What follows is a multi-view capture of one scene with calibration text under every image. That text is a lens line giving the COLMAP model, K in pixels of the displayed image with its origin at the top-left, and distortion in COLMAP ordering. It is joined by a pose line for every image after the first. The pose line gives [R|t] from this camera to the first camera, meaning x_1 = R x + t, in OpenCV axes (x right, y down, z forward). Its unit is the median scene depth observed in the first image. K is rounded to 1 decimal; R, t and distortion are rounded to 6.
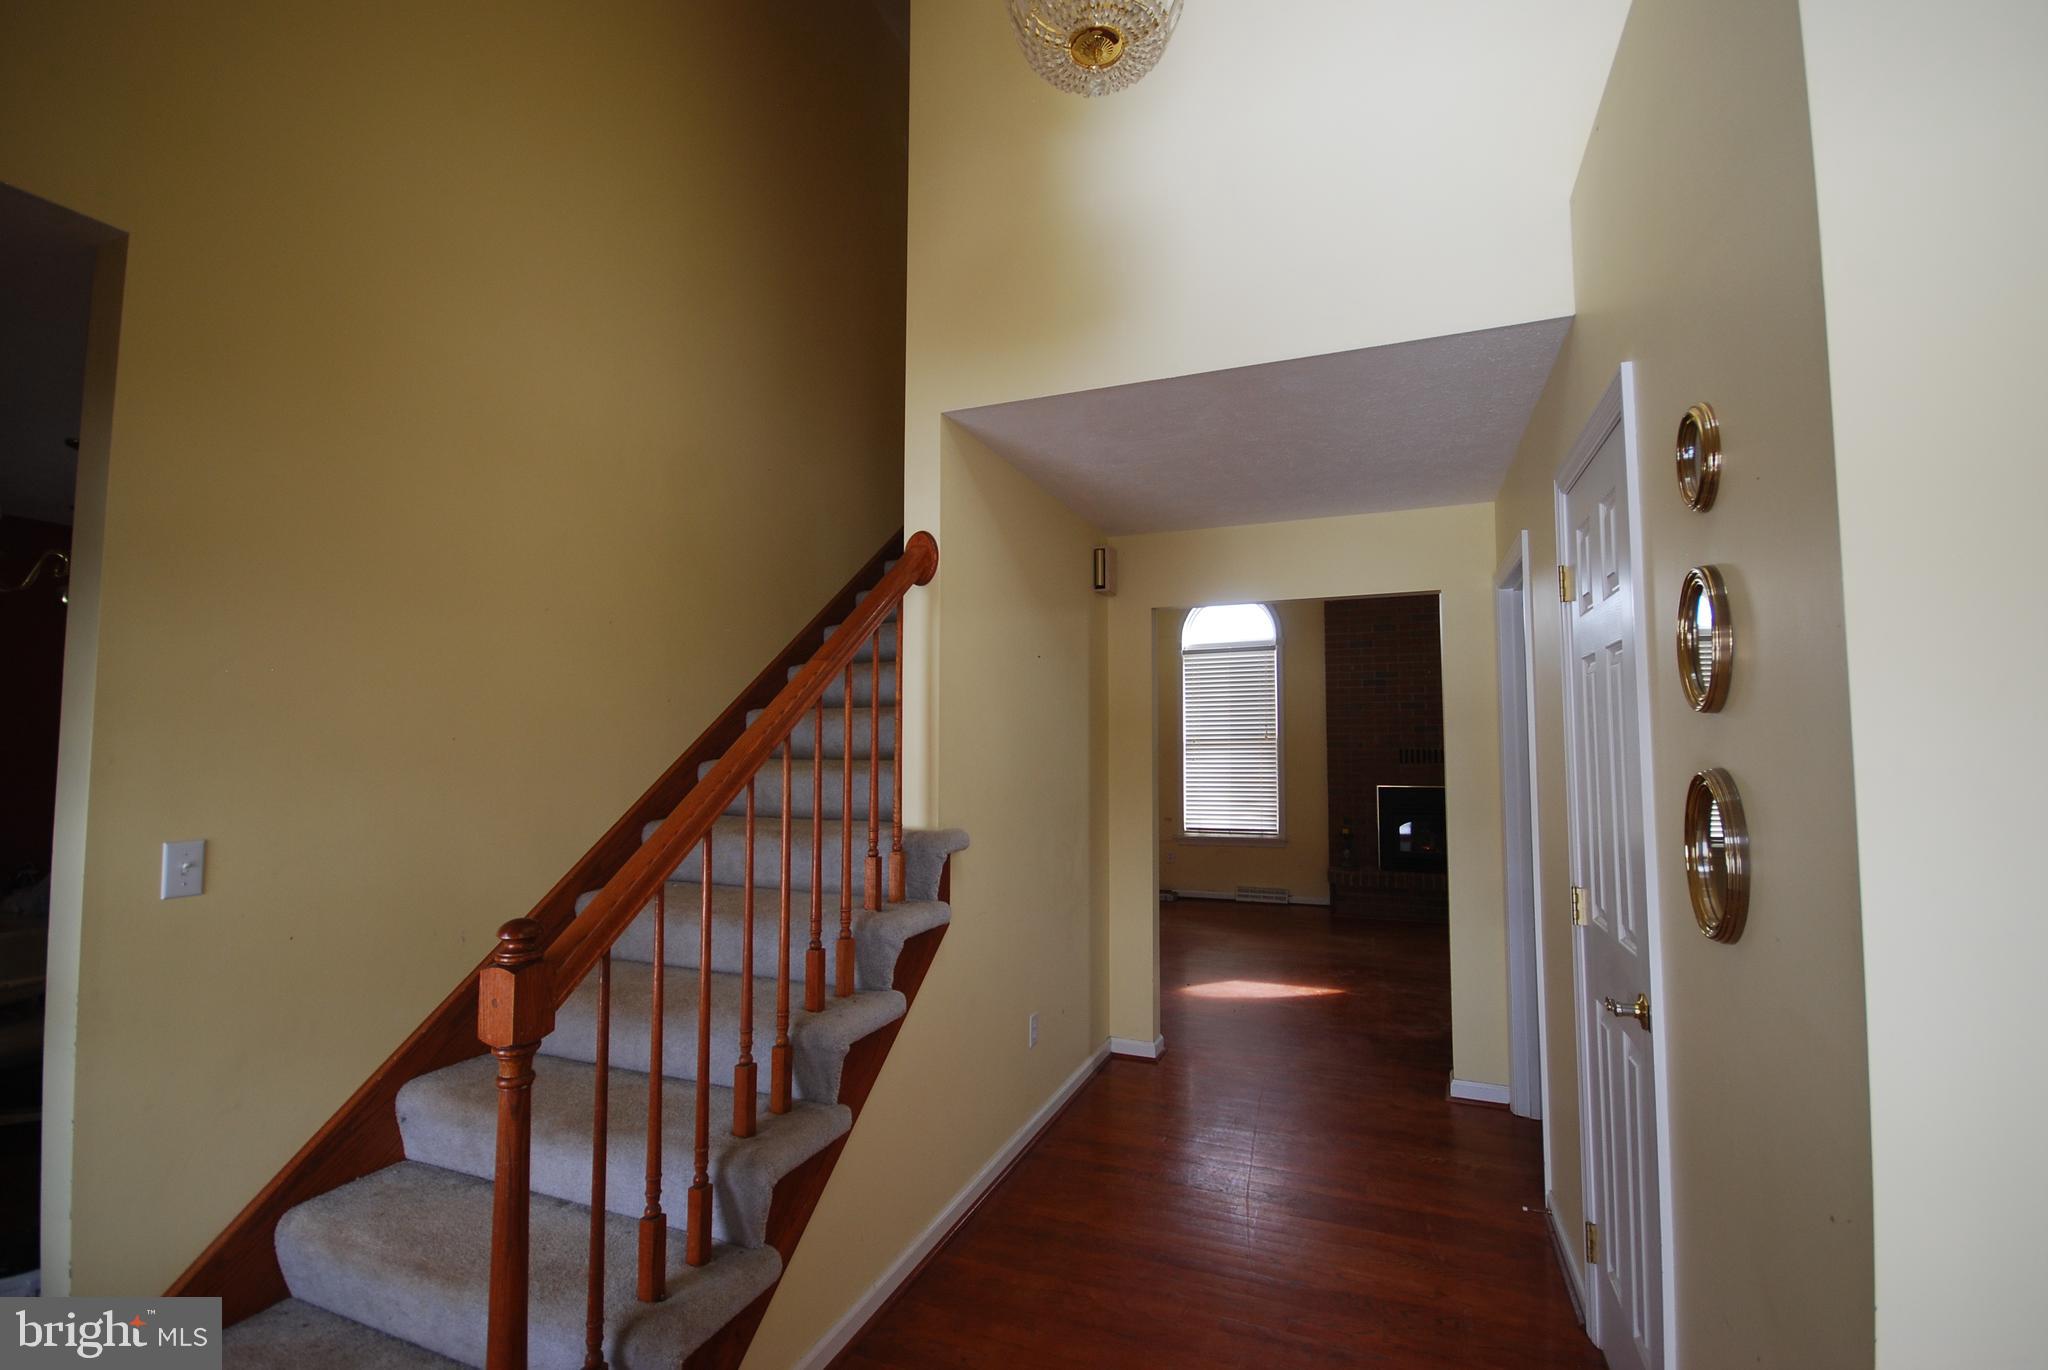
lens RADIAL K [[901.3, 0, 1024.0], [0, 901.3, 685.0], [0, 0, 1]] dist [-0.001269, -0.000116]
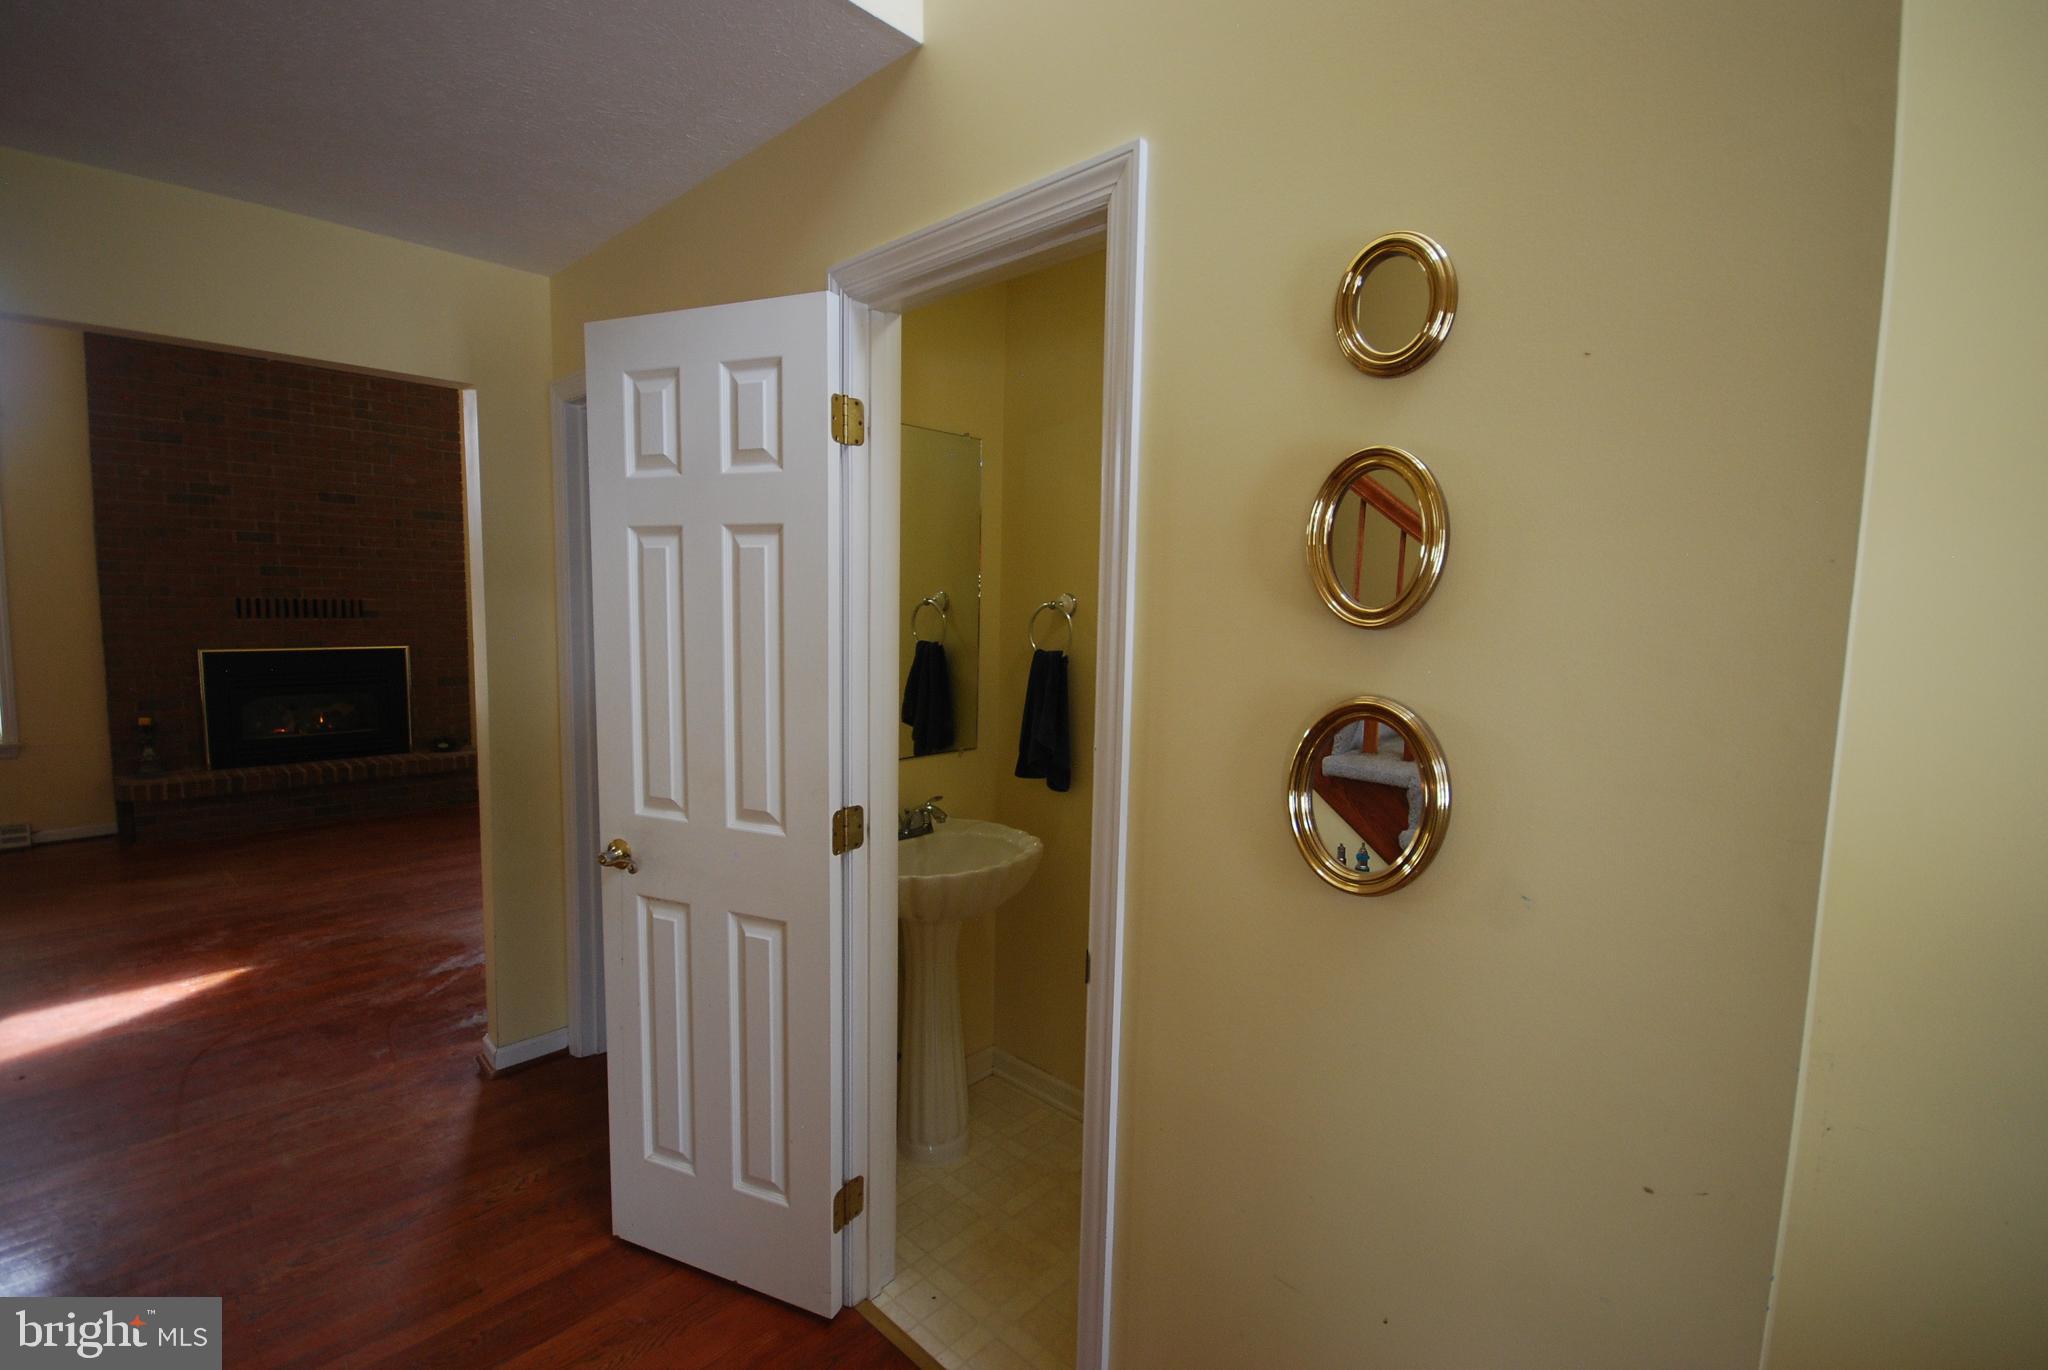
lens RADIAL K [[901.3, 0, 1024.0], [0, 901.3, 685.0], [0, 0, 1]] dist [-0.001269, -0.000116]
pose [[0.363452, -0.085842, 0.927650, -0.020488], [-0.081377, 0.989014, 0.123404, 0.001286], [-0.928052, -0.120341, 0.352473, 0.168700]]
